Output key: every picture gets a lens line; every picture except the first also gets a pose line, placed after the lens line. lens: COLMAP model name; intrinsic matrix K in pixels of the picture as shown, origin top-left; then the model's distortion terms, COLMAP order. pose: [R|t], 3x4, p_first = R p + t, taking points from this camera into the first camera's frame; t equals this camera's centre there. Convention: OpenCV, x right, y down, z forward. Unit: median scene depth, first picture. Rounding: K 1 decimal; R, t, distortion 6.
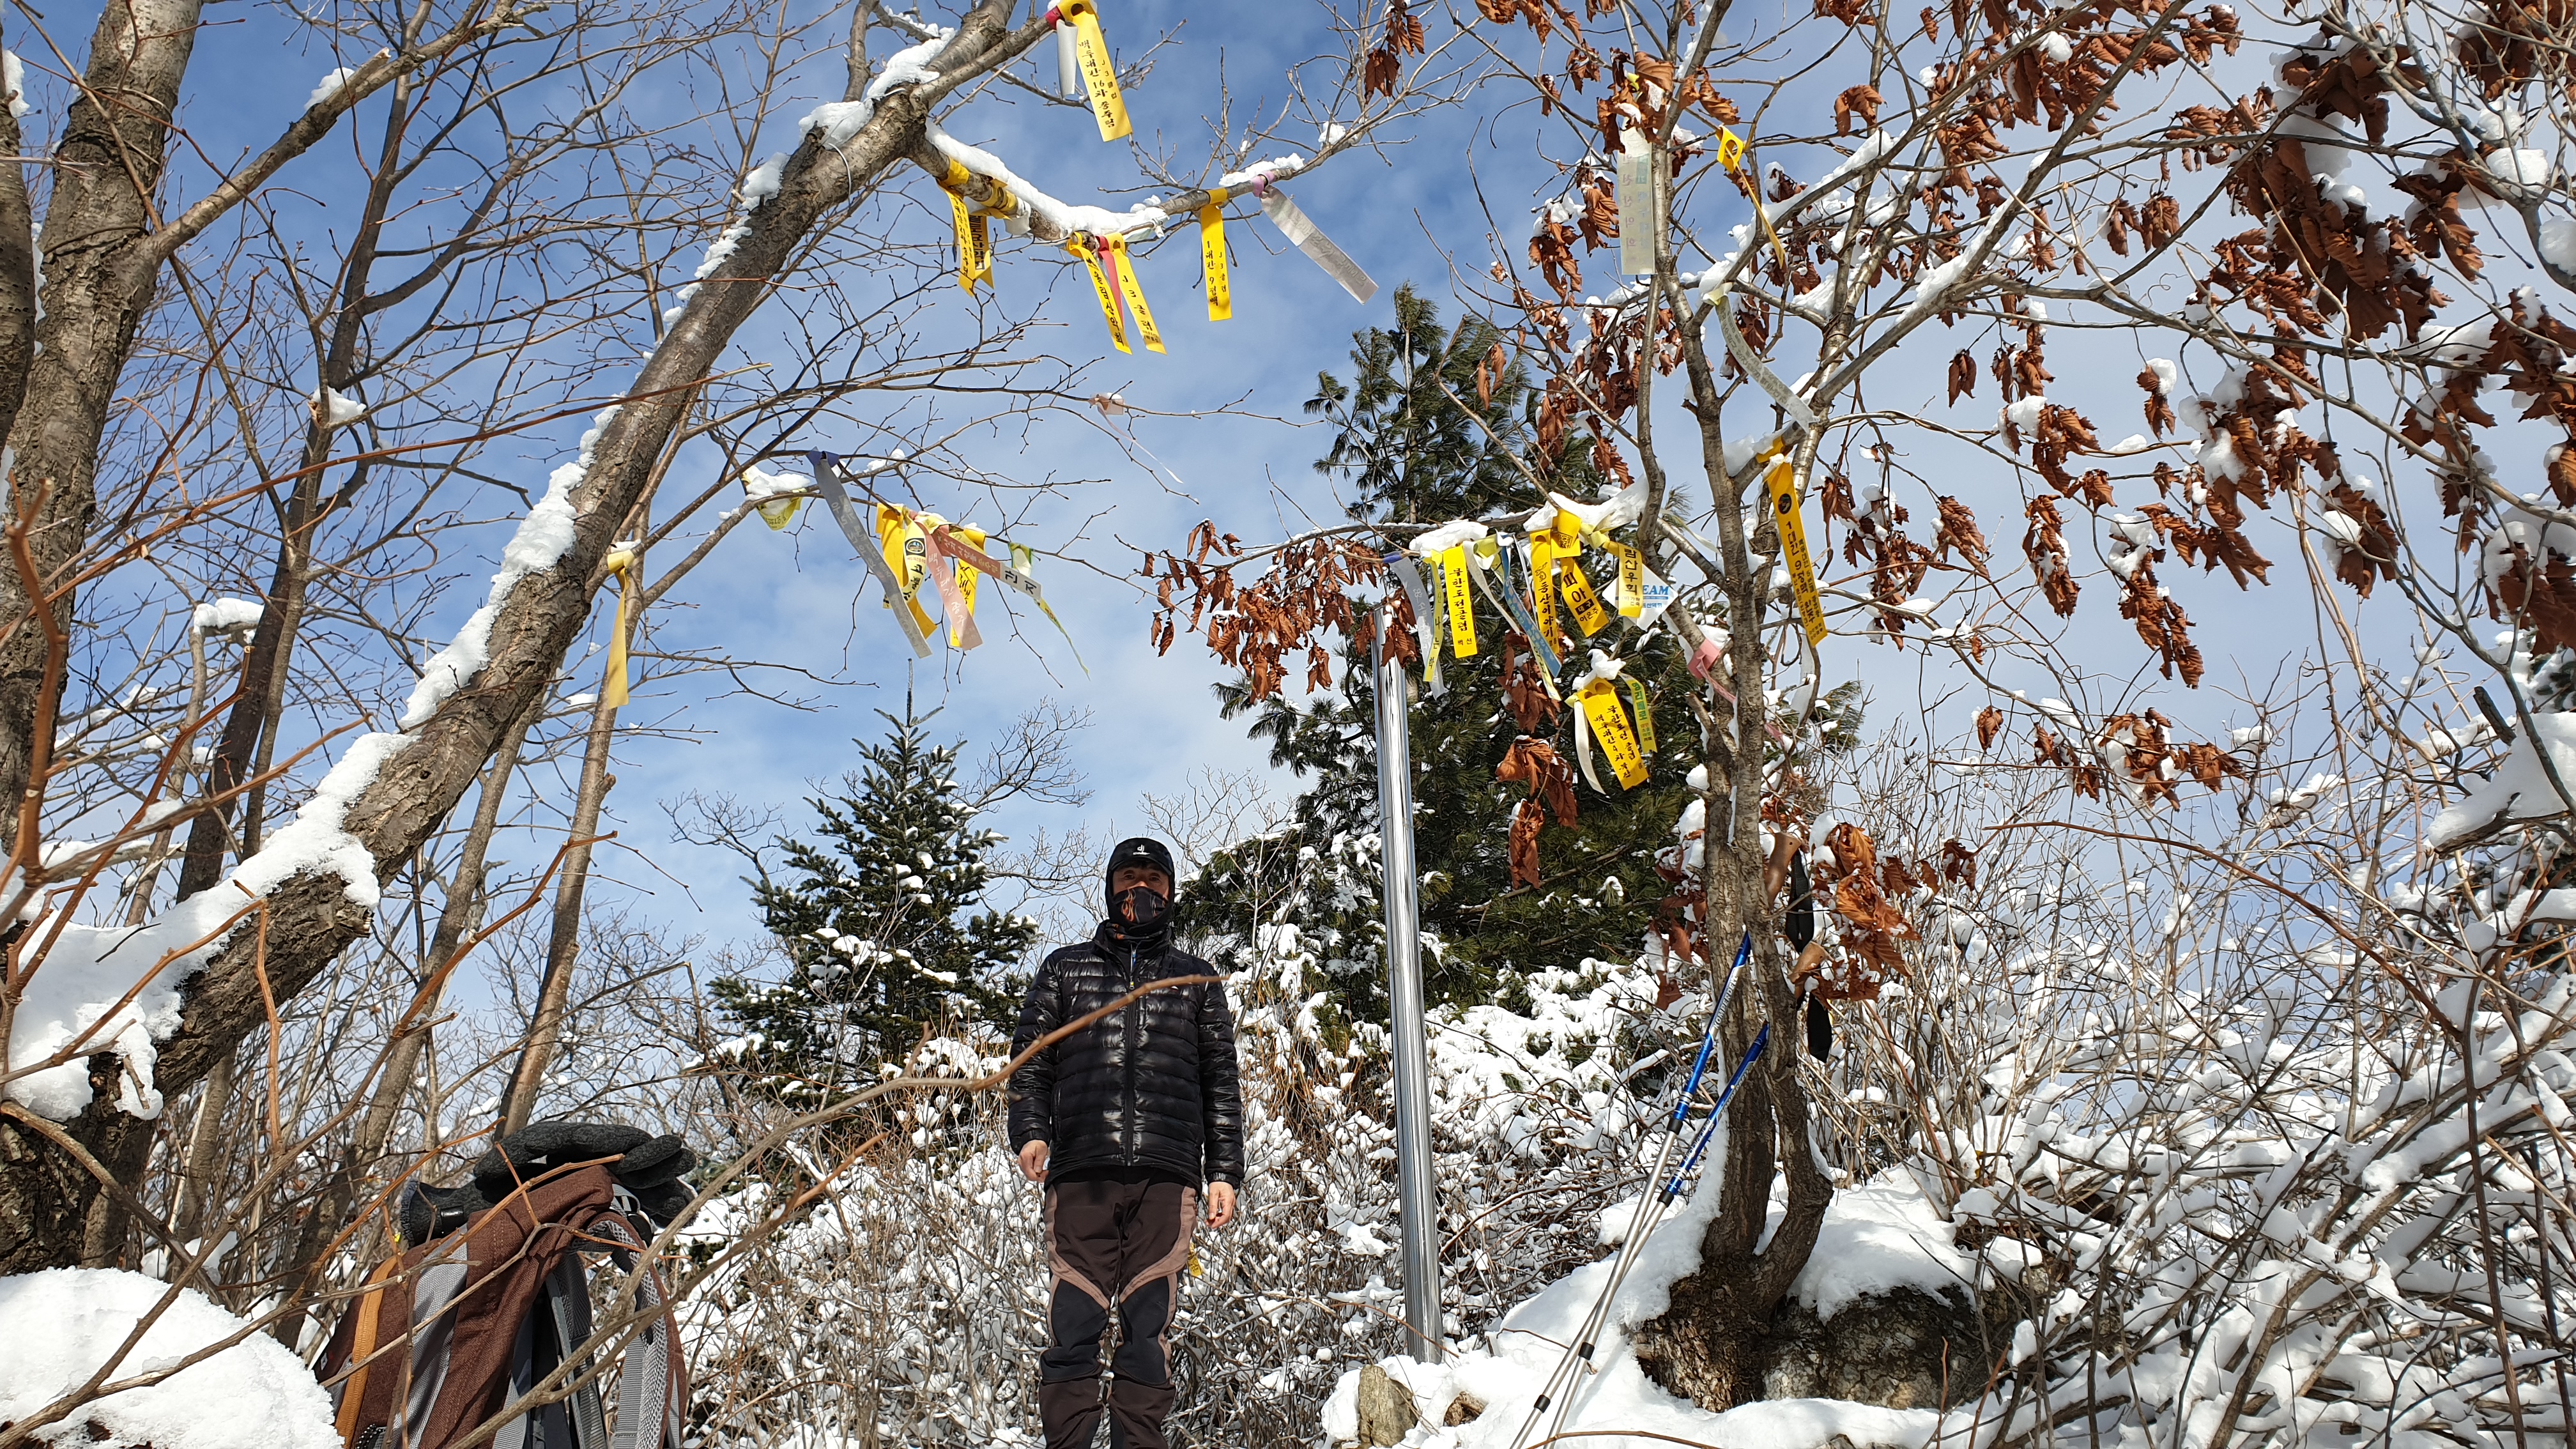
lens RADIAL K [[1971.9, 0, 1256.6], [0, 1971.9, 725.1], [0, 0, 1]] dist [0.023283, -0.004951]
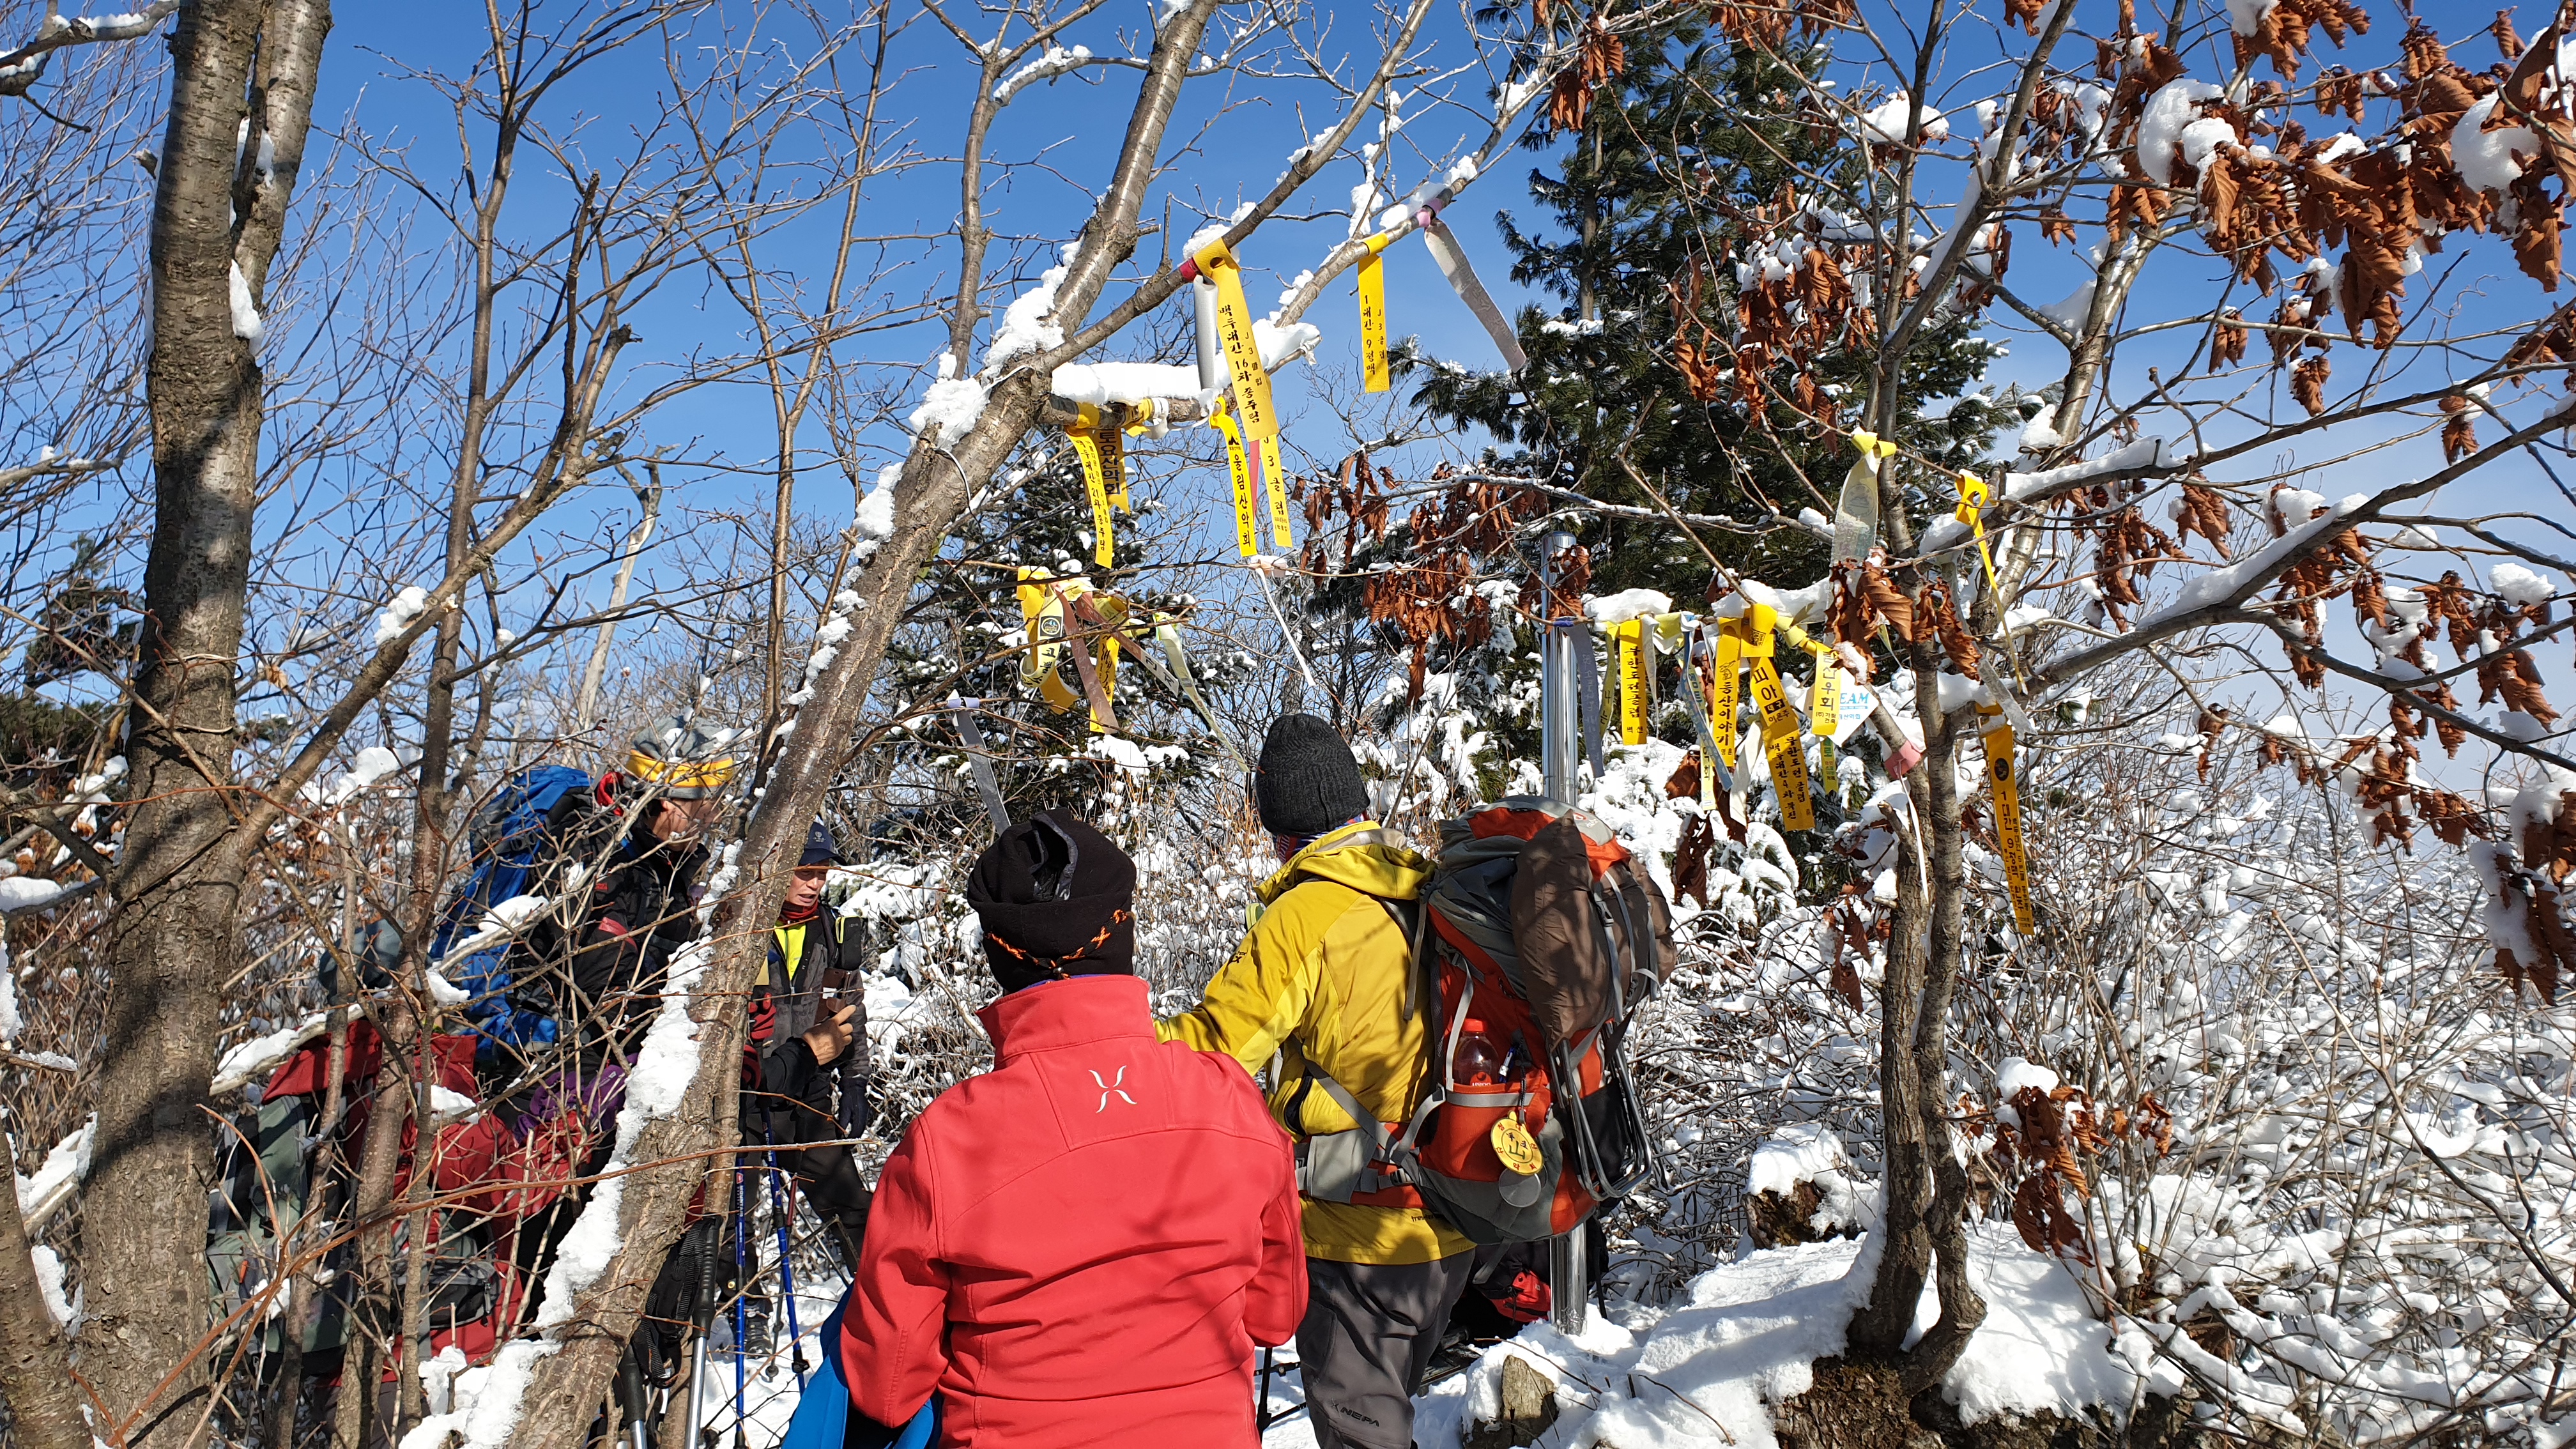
lens RADIAL K [[1951.9, 0, 1250.6], [0, 1951.9, 724.1], [0, 0, 1]] dist [0.021647, -0.006383]
pose [[0.996346, 0.017961, -0.083495, -0.001231], [0.005836, 0.961031, 0.276378, -0.292540], [0.085205, -0.275855, 0.957415, 0.091994]]
